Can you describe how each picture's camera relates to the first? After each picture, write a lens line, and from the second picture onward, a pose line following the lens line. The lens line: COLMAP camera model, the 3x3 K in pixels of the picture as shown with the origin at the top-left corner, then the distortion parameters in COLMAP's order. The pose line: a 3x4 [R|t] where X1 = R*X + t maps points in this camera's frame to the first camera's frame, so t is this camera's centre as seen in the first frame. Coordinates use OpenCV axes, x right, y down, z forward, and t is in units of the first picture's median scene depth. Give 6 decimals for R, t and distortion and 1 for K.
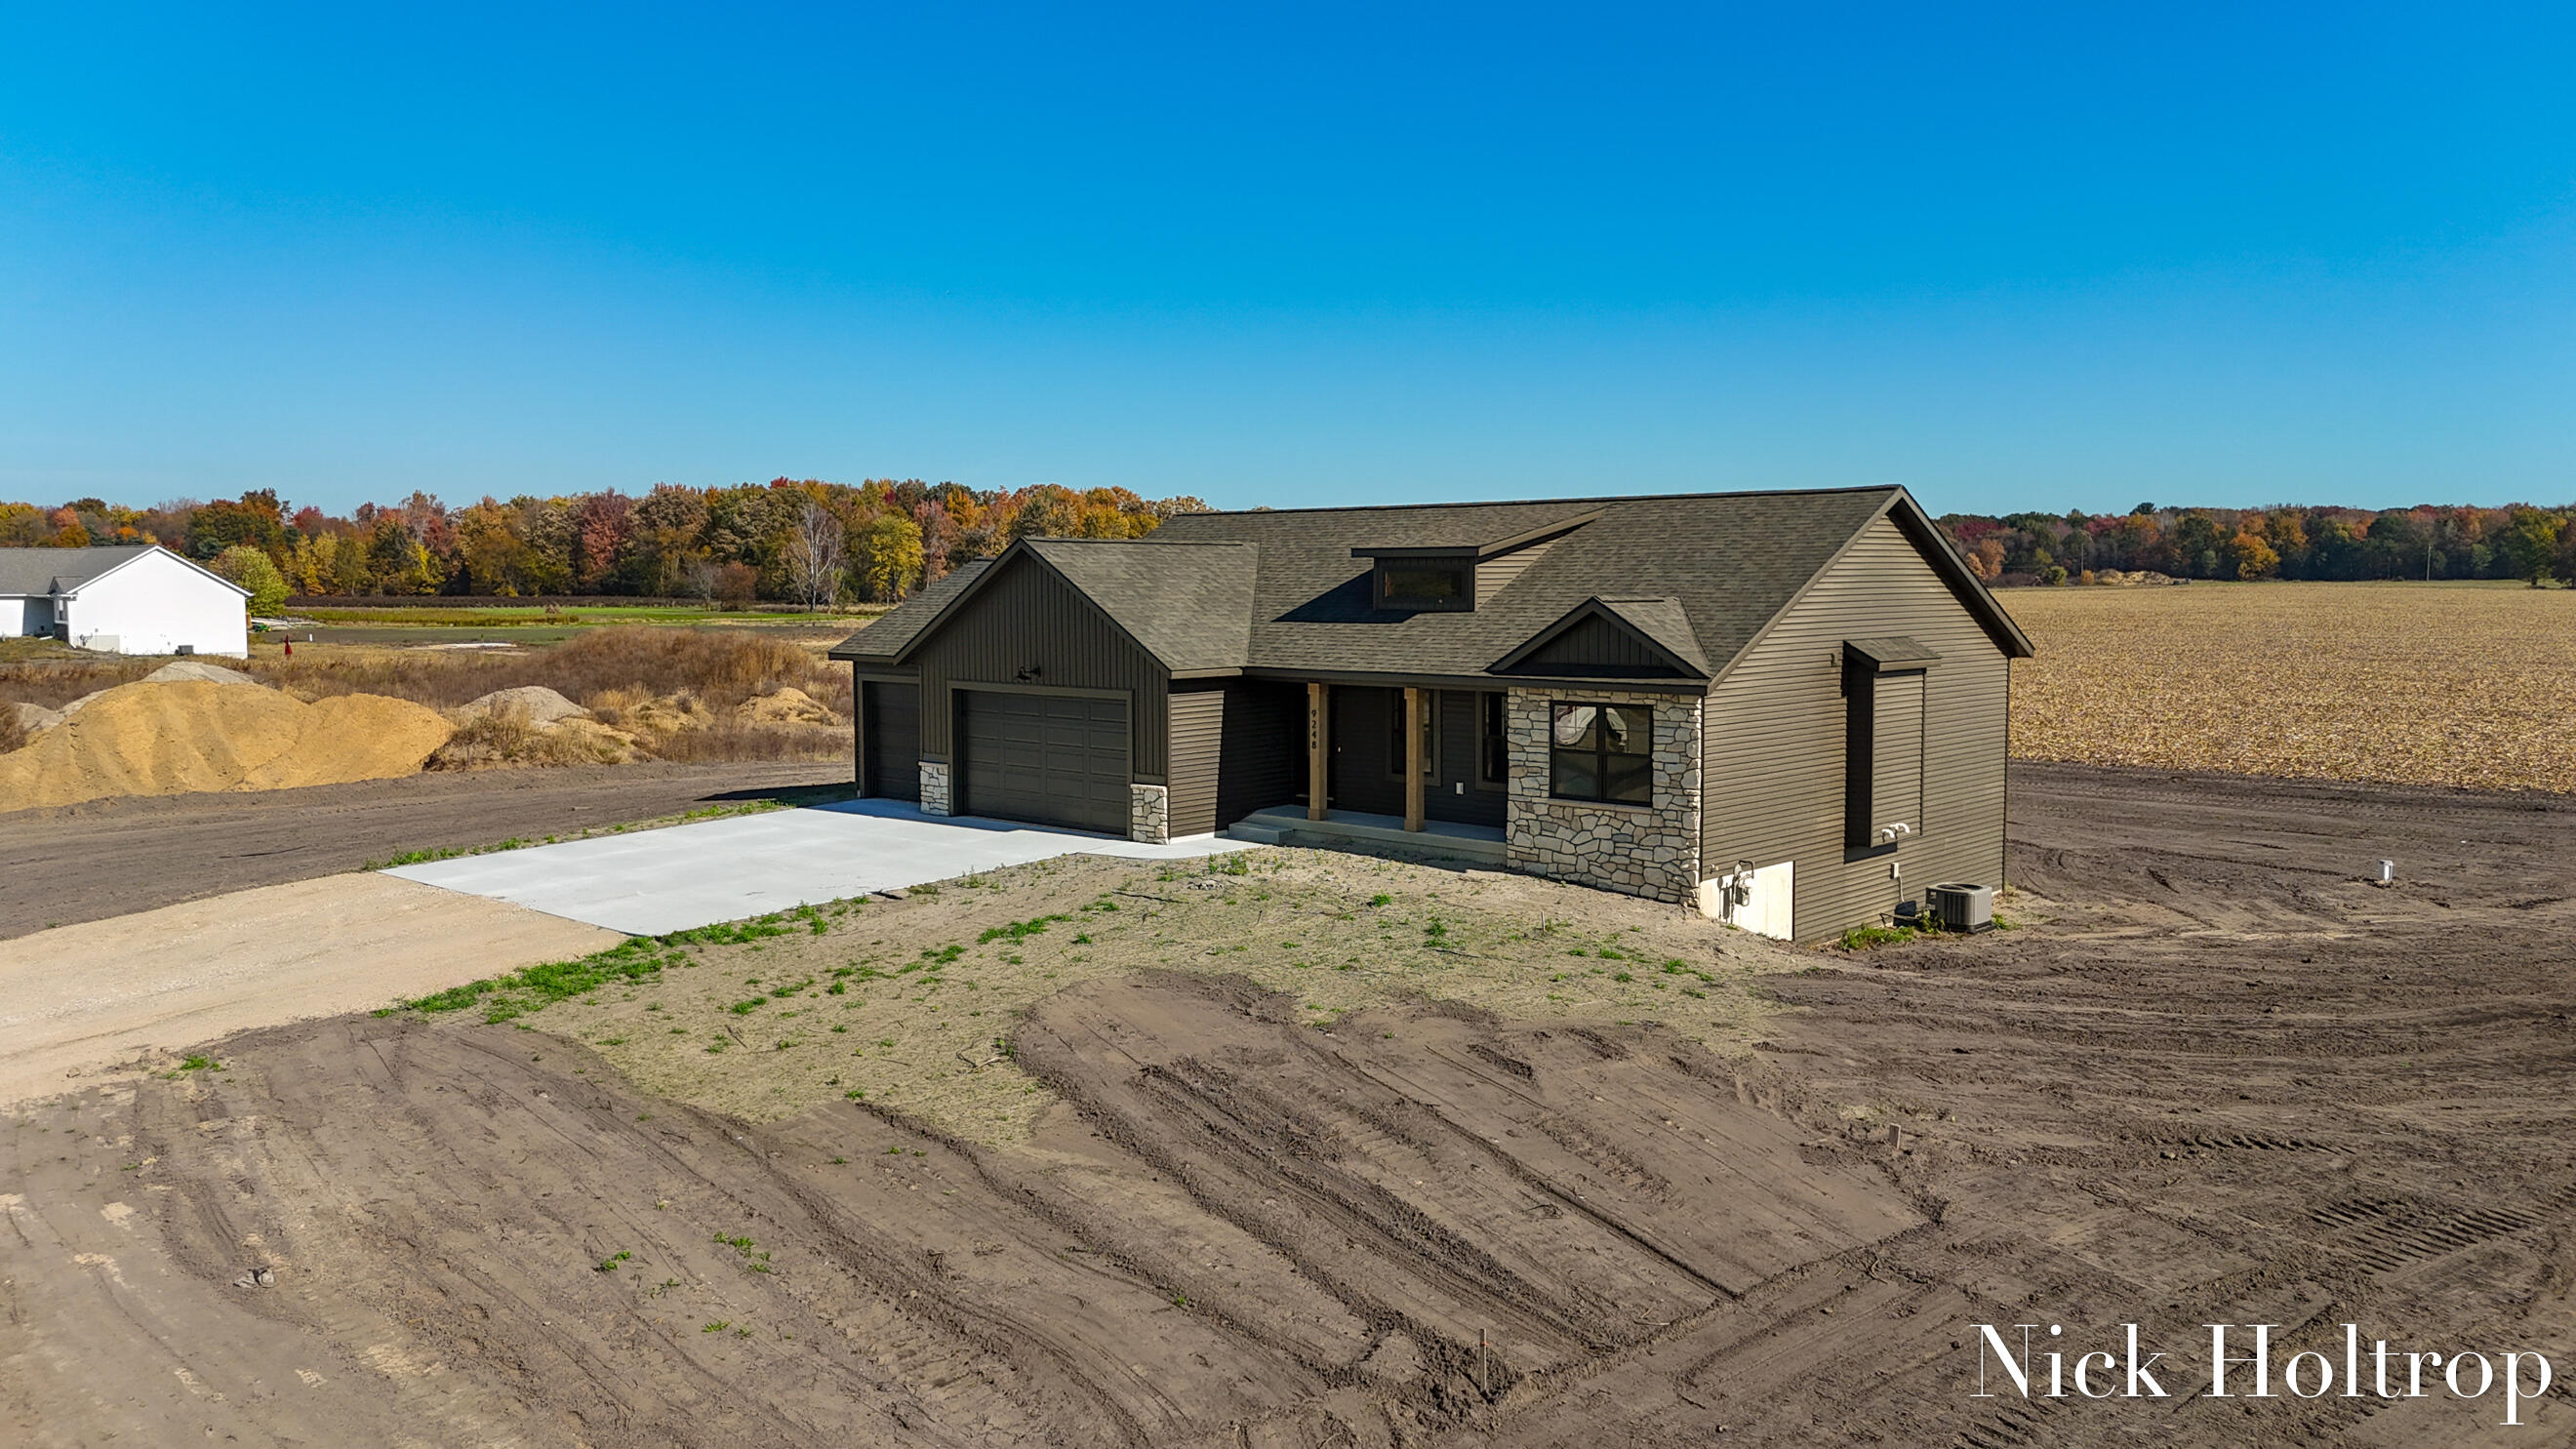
lens RADIAL K [[1906.4, 0, 1299.1], [0, 1906.4, 711.0], [0, 0, 1]] dist [0.074415, -0.069929]
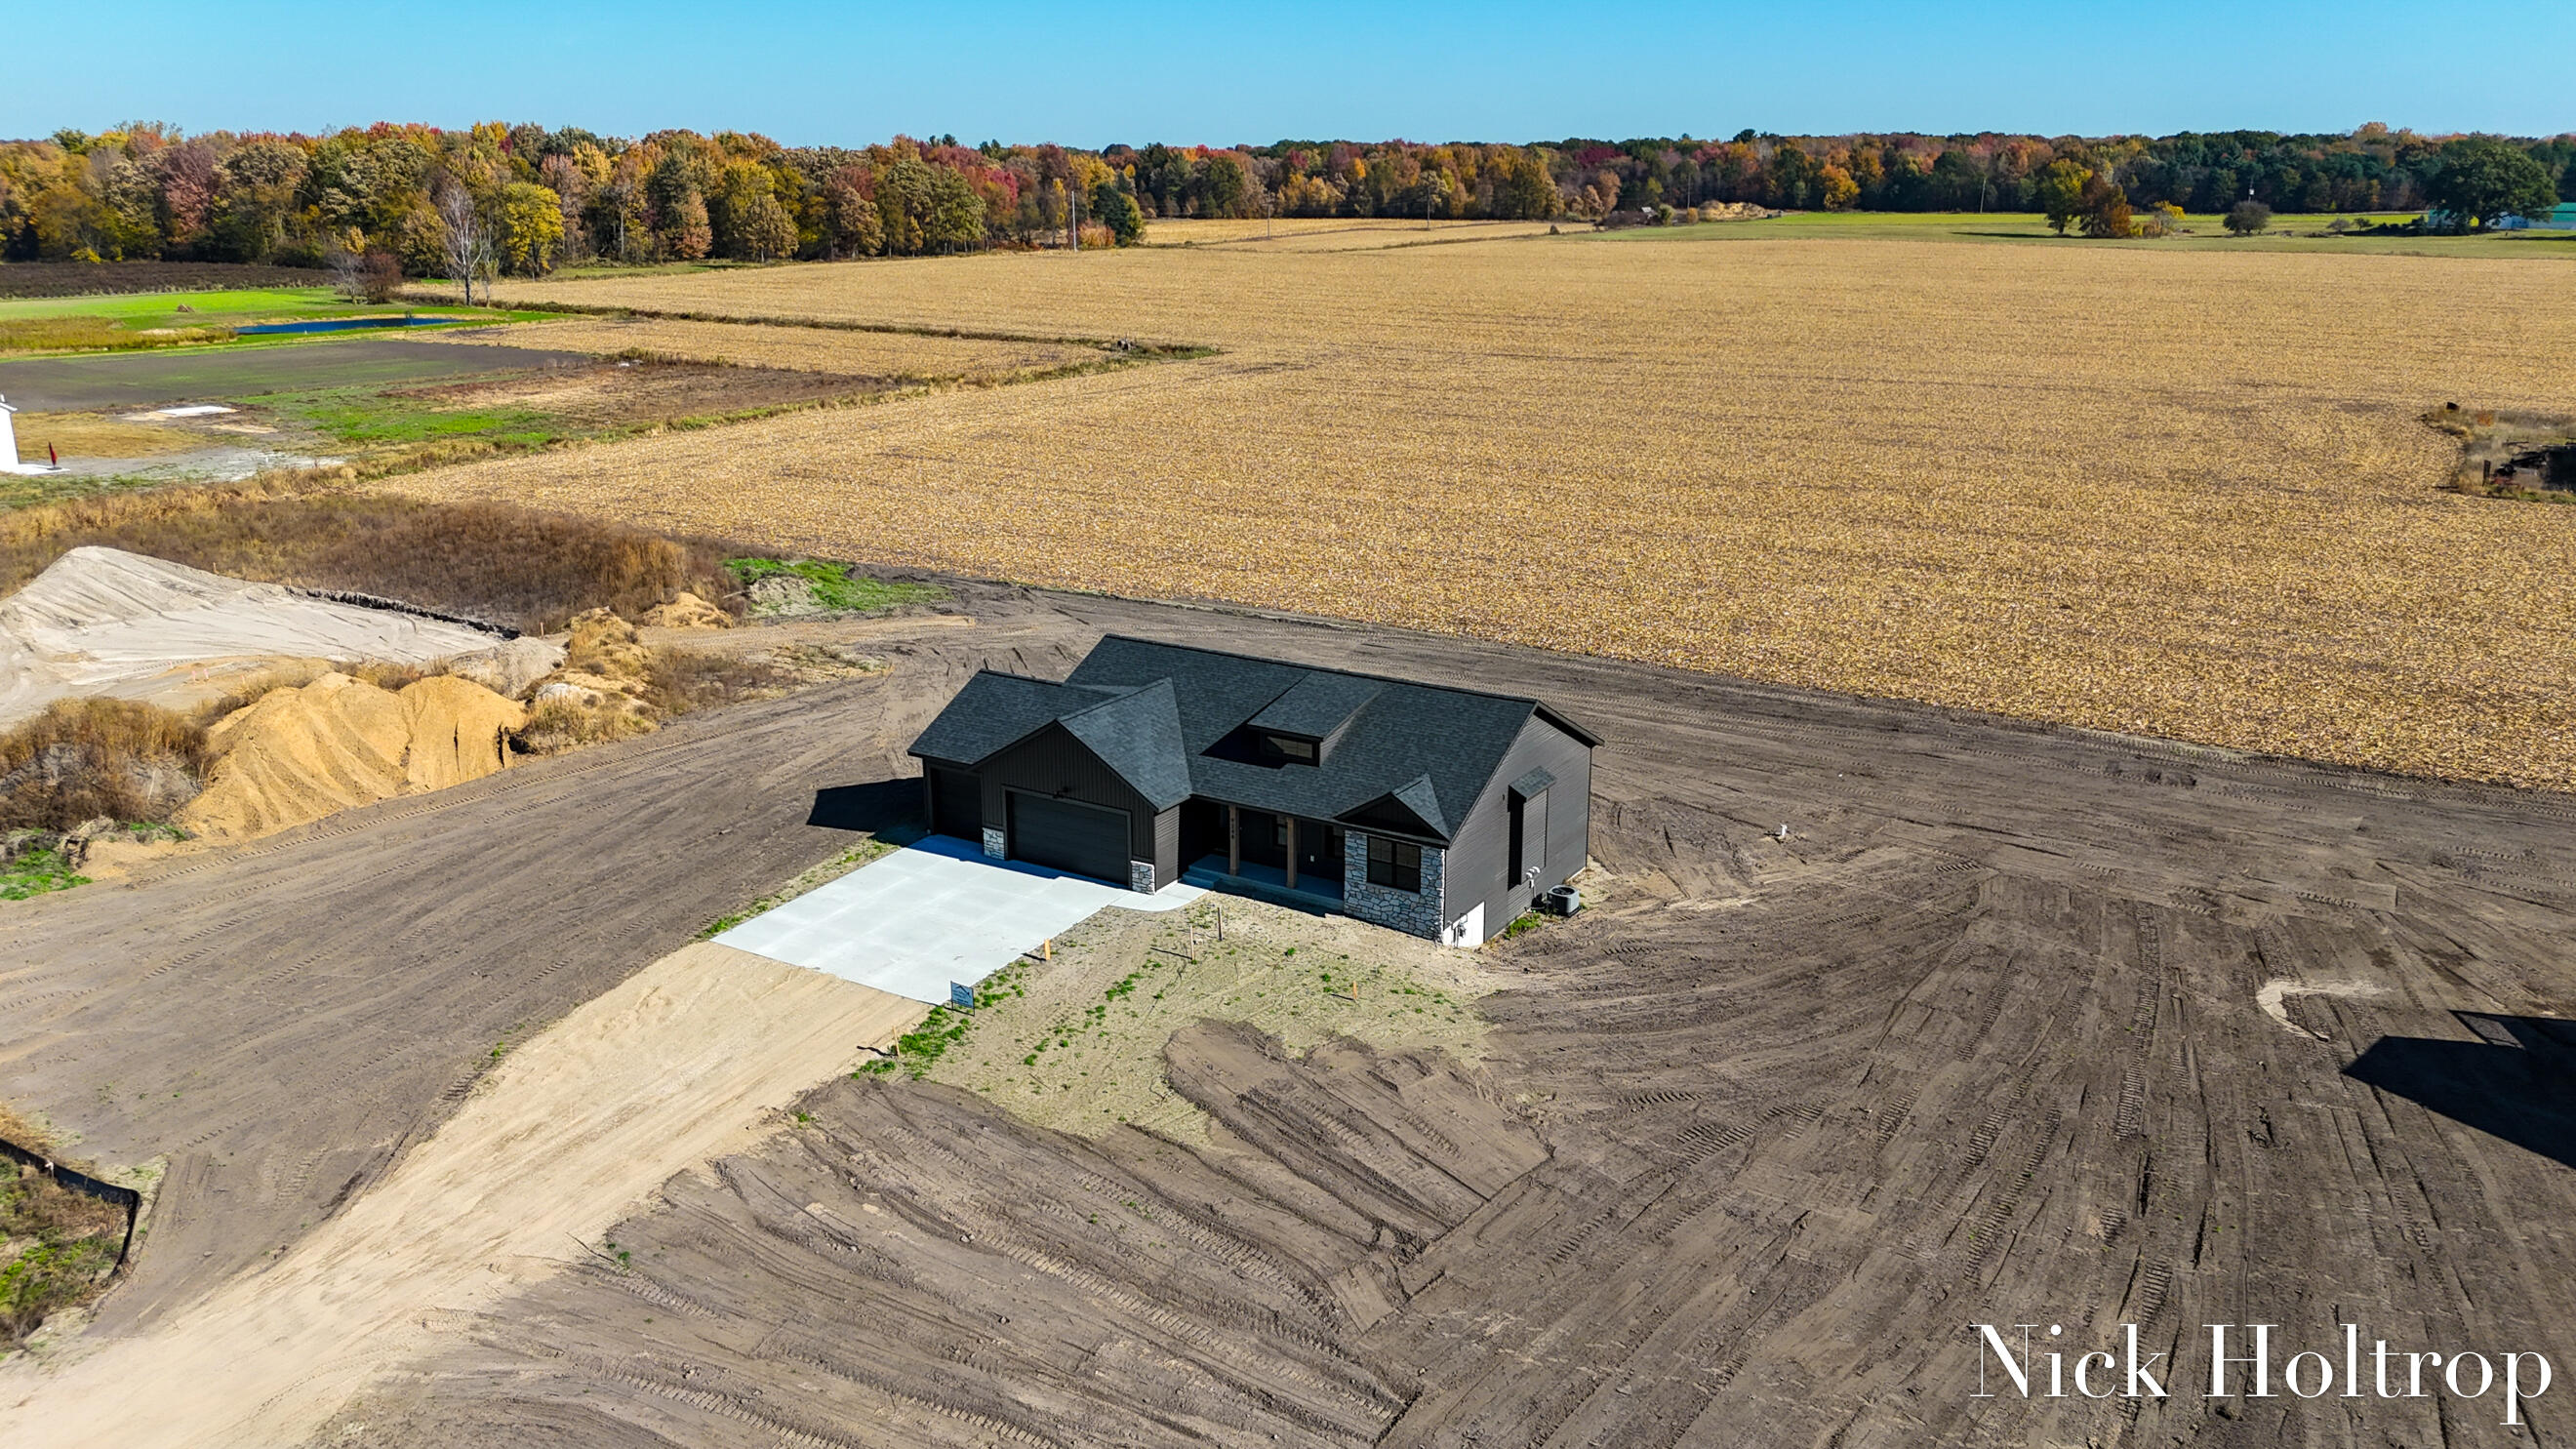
lens RADIAL K [[1906.4, 0, 1299.1], [0, 1906.4, 711.0], [0, 0, 1]] dist [0.074415, -0.069929]
pose [[0.981932, -0.051004, 0.182231, -0.285510], [0.012038, 0.977878, 0.208827, -0.536956], [-0.188851, -0.202860, 0.960824, -0.835429]]
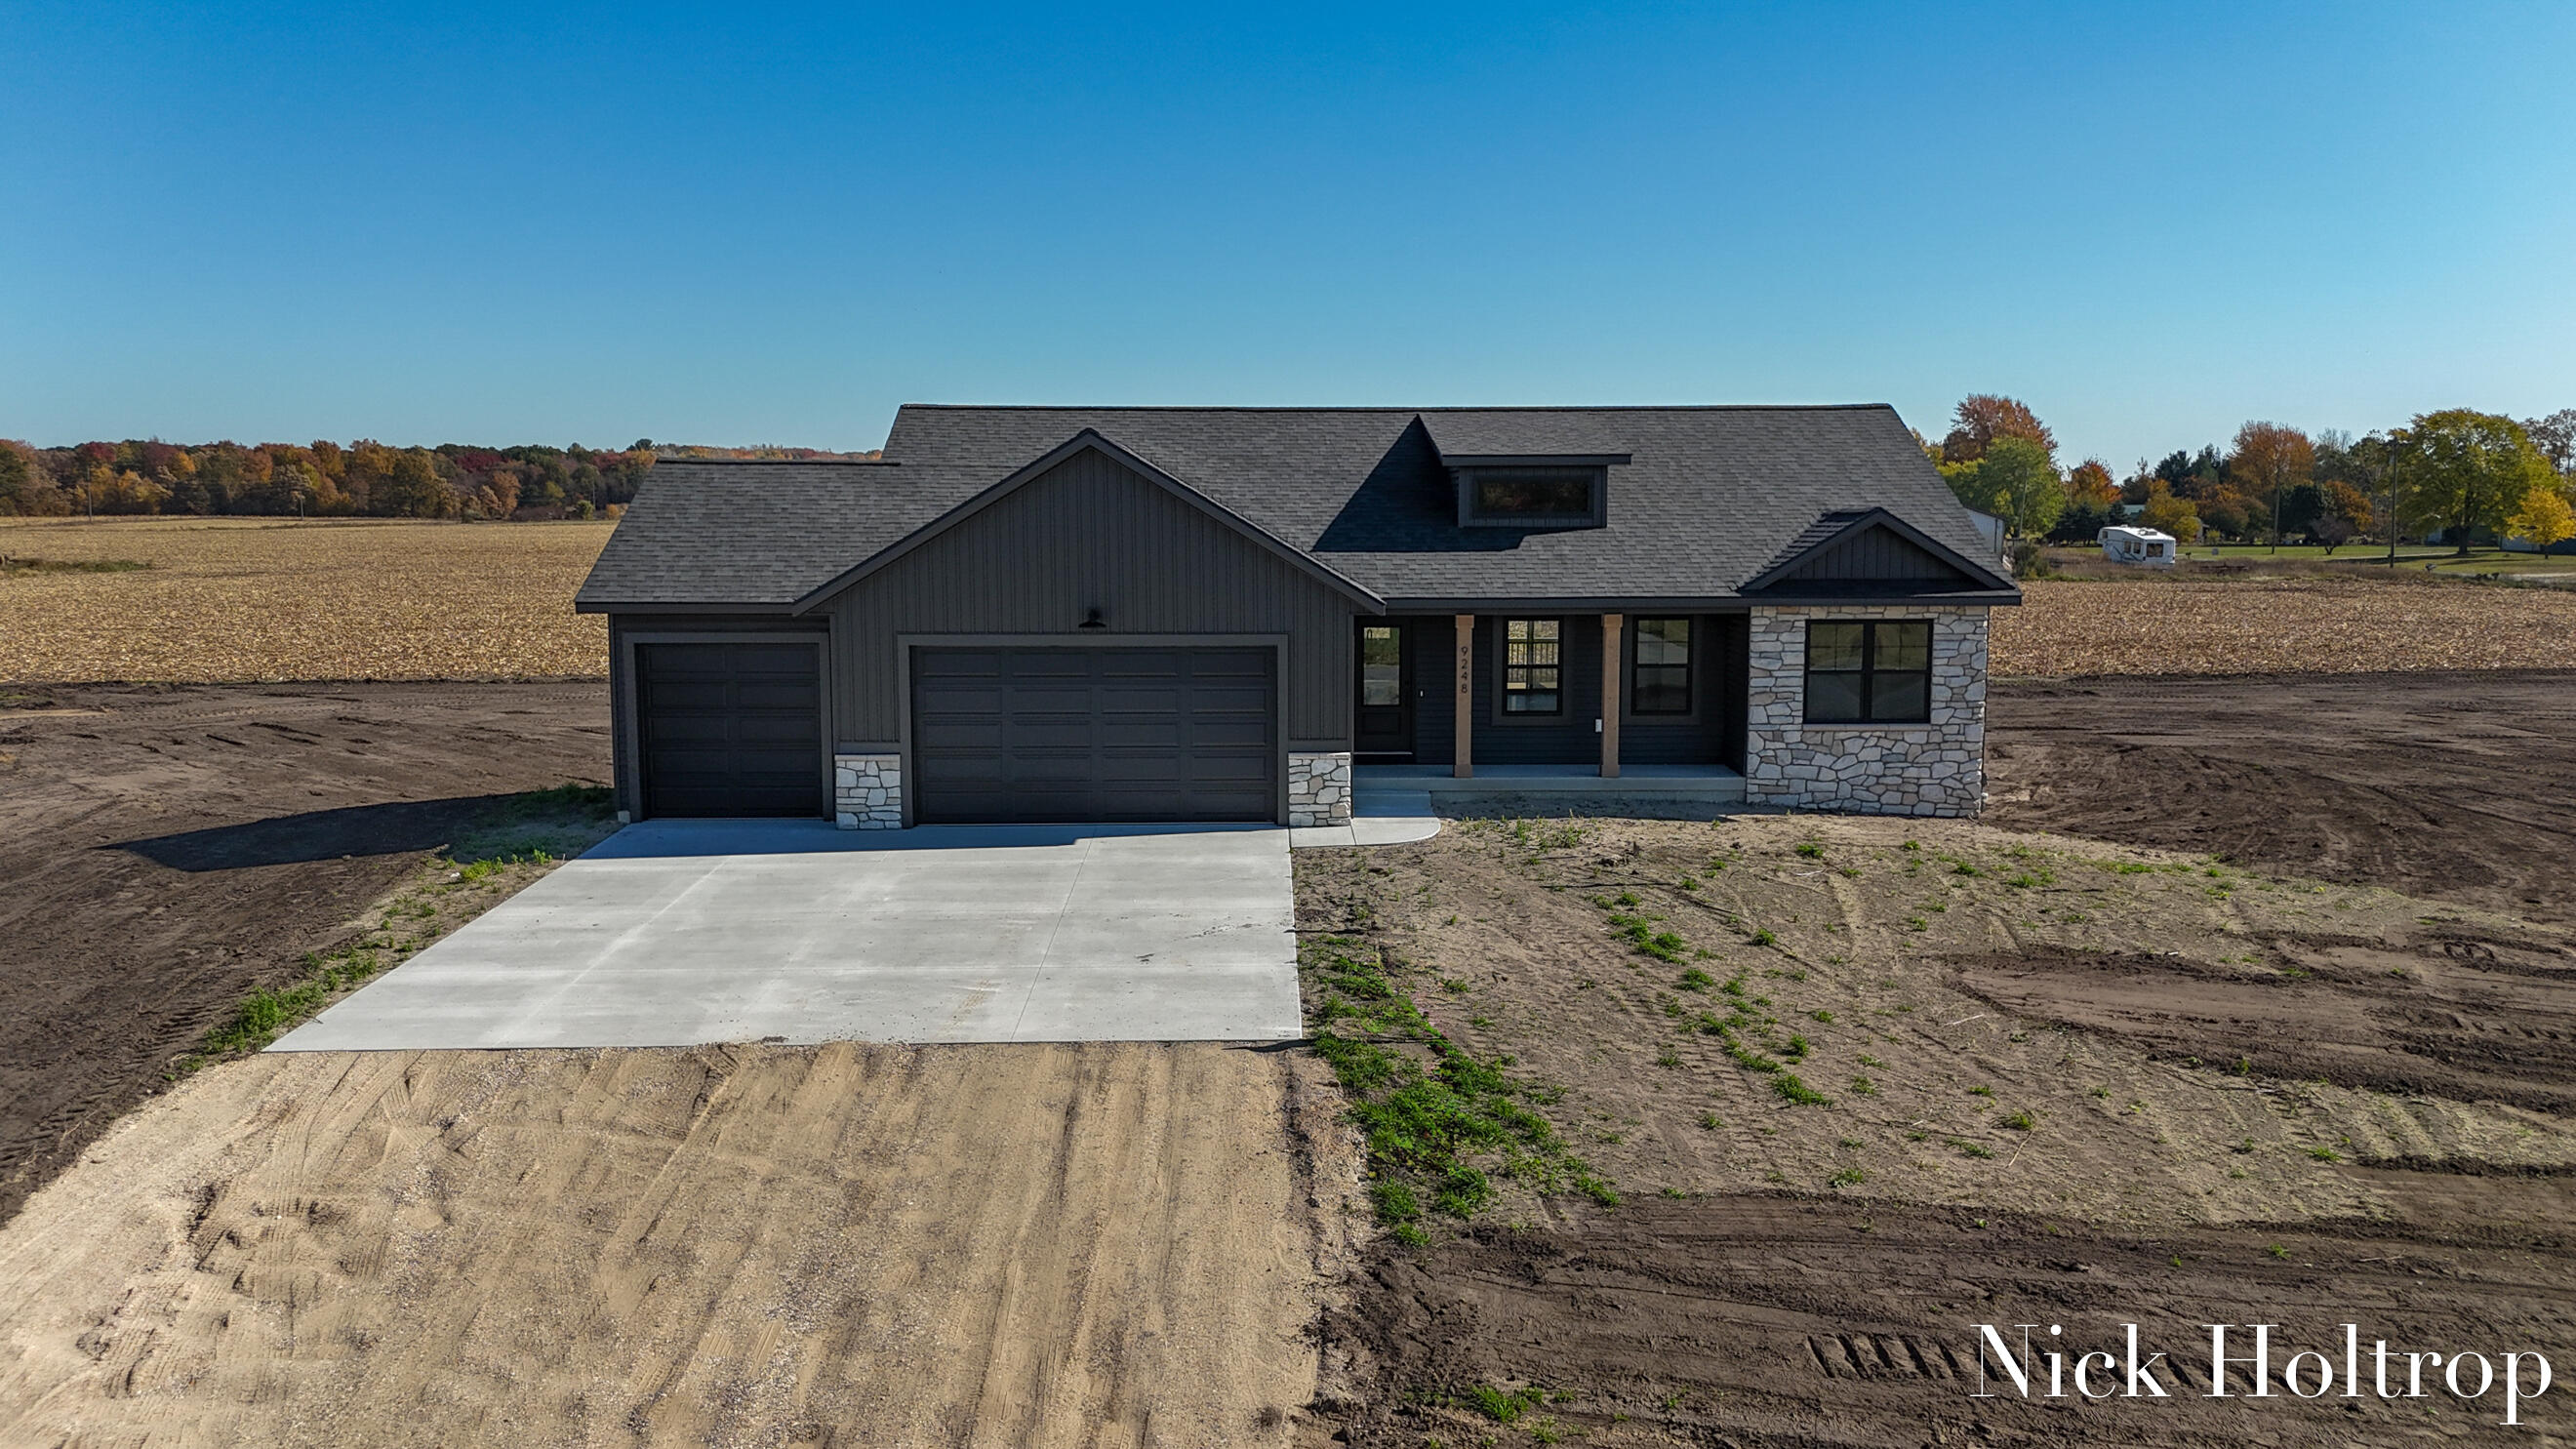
lens RADIAL K [[1906.4, 0, 1299.1], [0, 1906.4, 711.0], [0, 0, 1]] dist [0.074415, -0.069929]
pose [[0.721780, -0.070962, 0.688475, -0.694171], [0.047801, 0.997466, 0.052697, -0.022083], [-0.690470, -0.005126, 0.723343, 0.490218]]
